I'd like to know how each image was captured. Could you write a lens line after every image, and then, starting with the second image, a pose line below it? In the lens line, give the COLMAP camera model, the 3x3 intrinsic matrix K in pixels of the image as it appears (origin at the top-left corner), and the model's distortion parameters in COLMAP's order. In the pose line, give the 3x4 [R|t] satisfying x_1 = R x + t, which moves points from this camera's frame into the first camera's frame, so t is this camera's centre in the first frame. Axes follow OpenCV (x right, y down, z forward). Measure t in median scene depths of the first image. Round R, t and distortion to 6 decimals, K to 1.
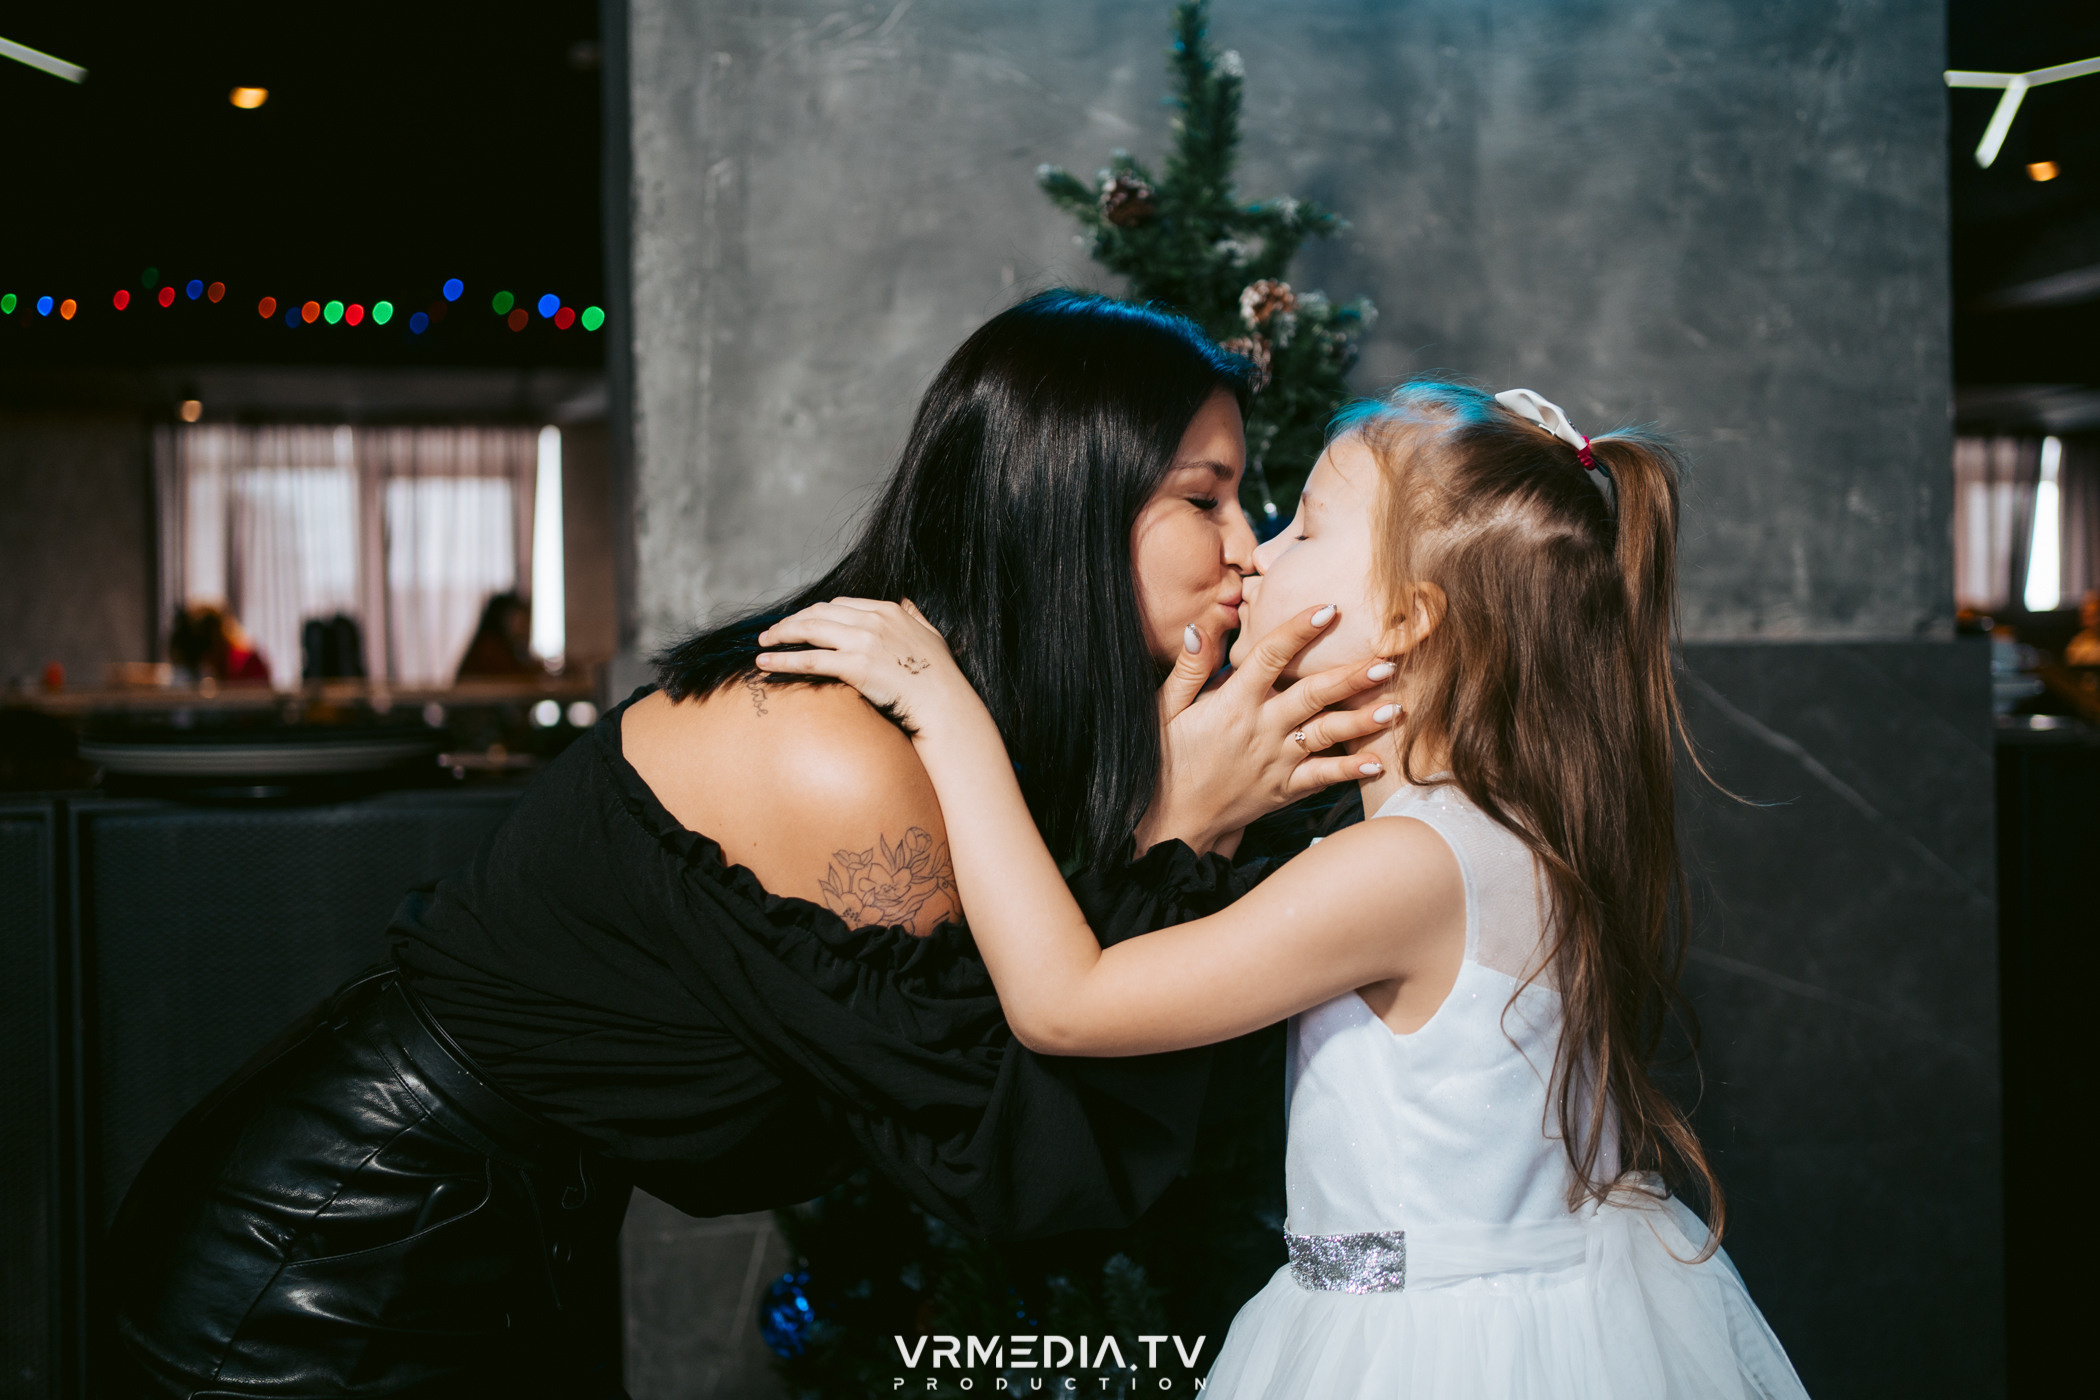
lens RADIAL K [[2286.2, 0, 1040.2], [0, 2286.2, 697.1], [0, 0, 1]] dist [-0.054725, 0.213321]
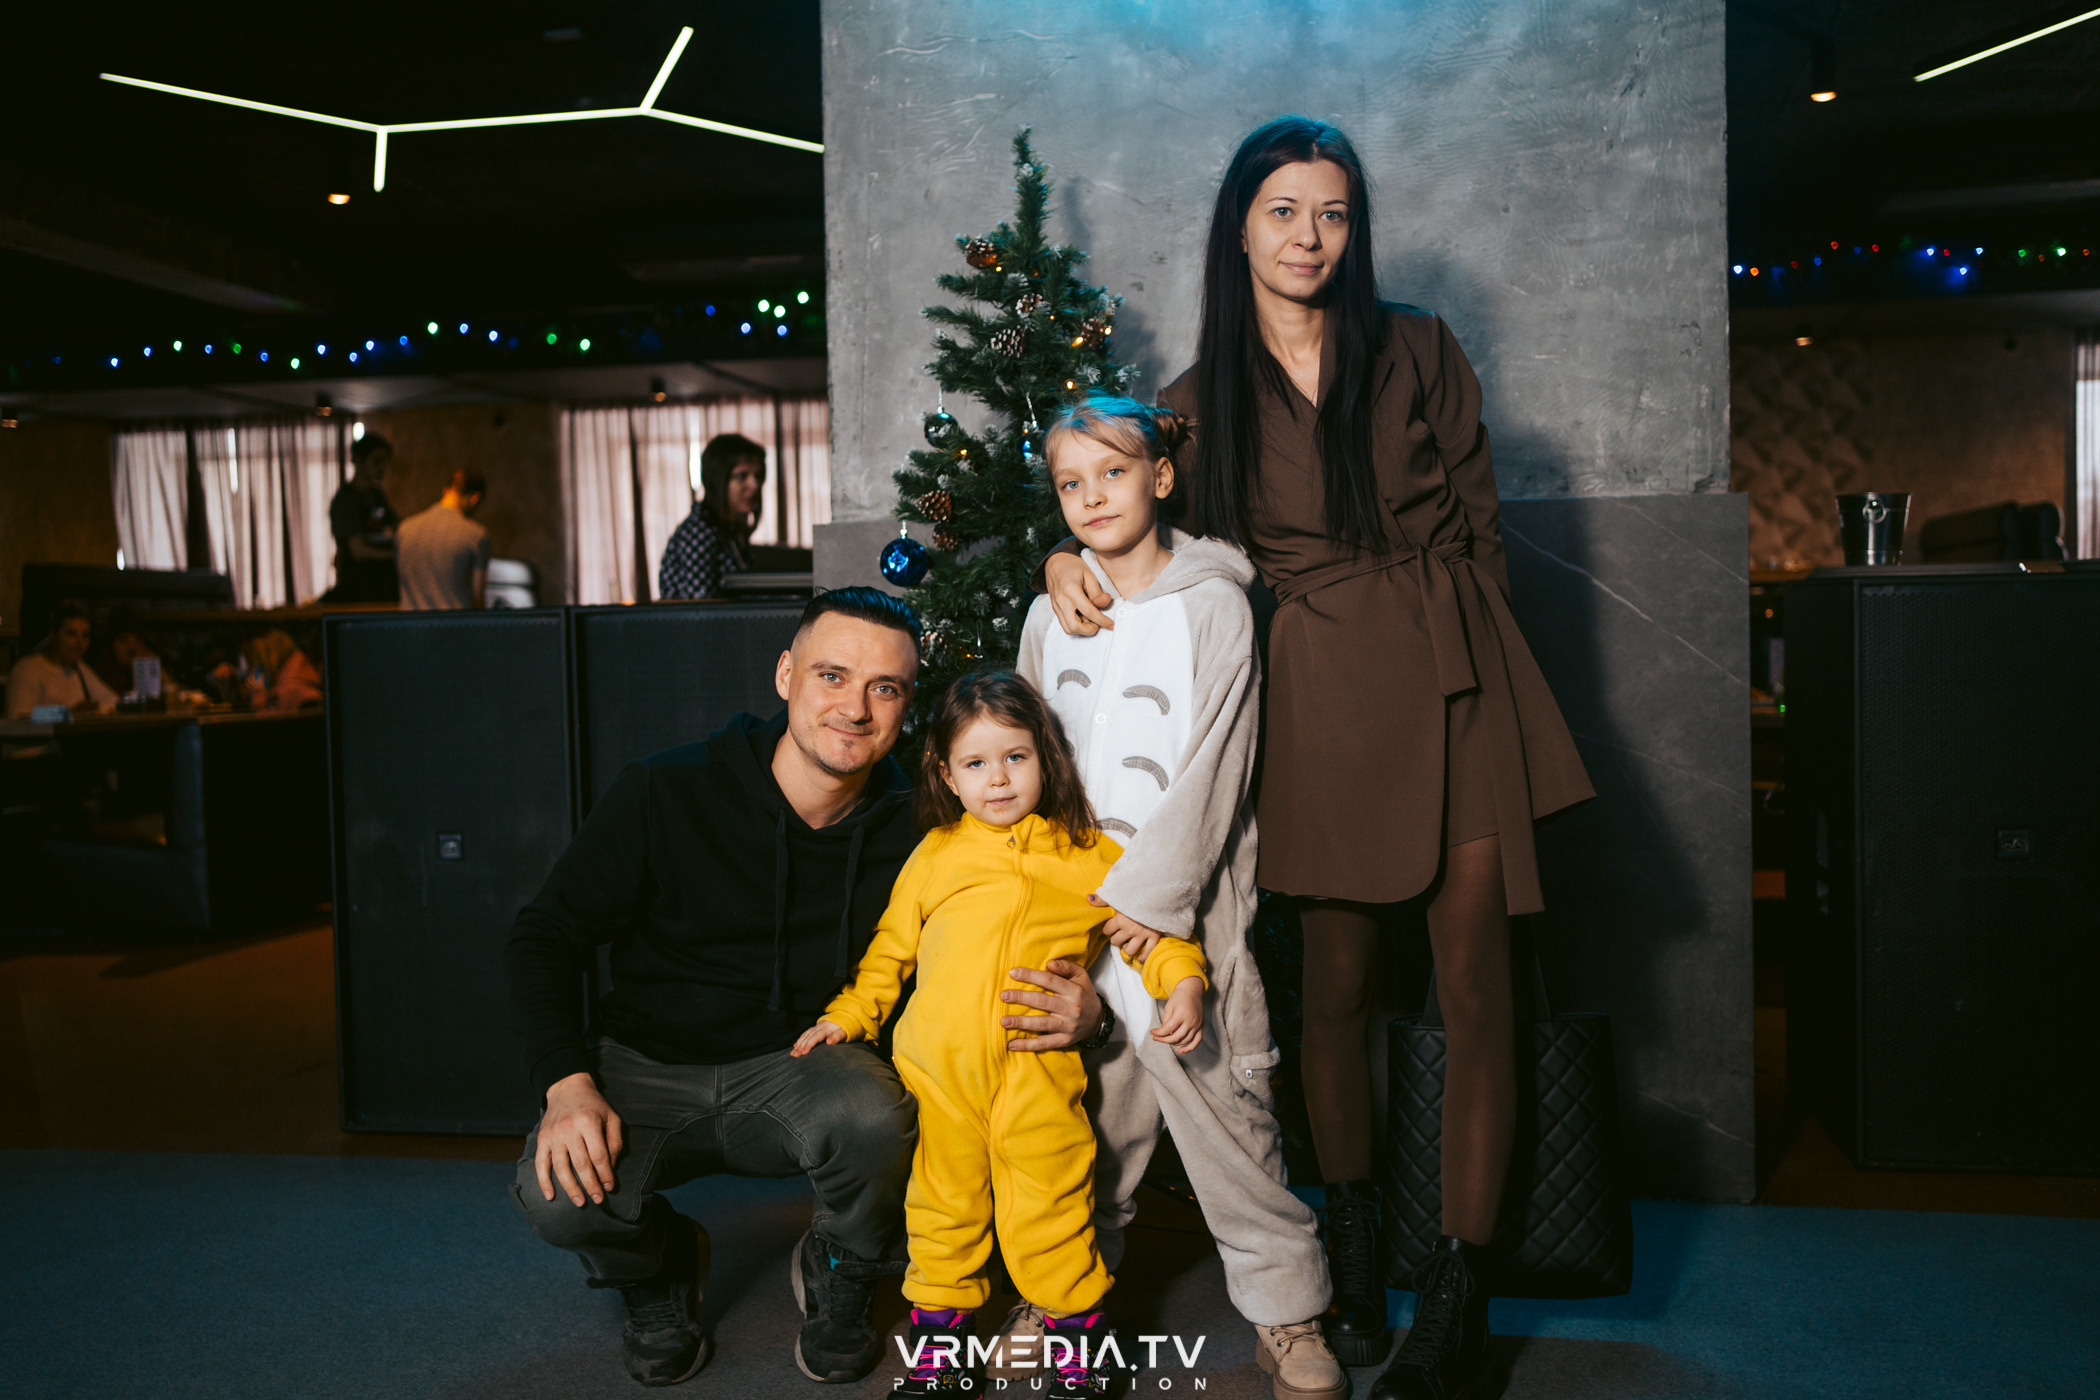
lens RADIAL K [[2121.6, 0, 1046.0], [0, 2121.6, 697.0], [0, 0, 1]] dist [-0.033939, 0.172506]
pose [[0.904635, 0.010849, -0.426049, 0.599012], [0.003611, 0.999445, 0.033116, 0.056423], [0.426172, -0.031497, 0.904094, -0.367522]]
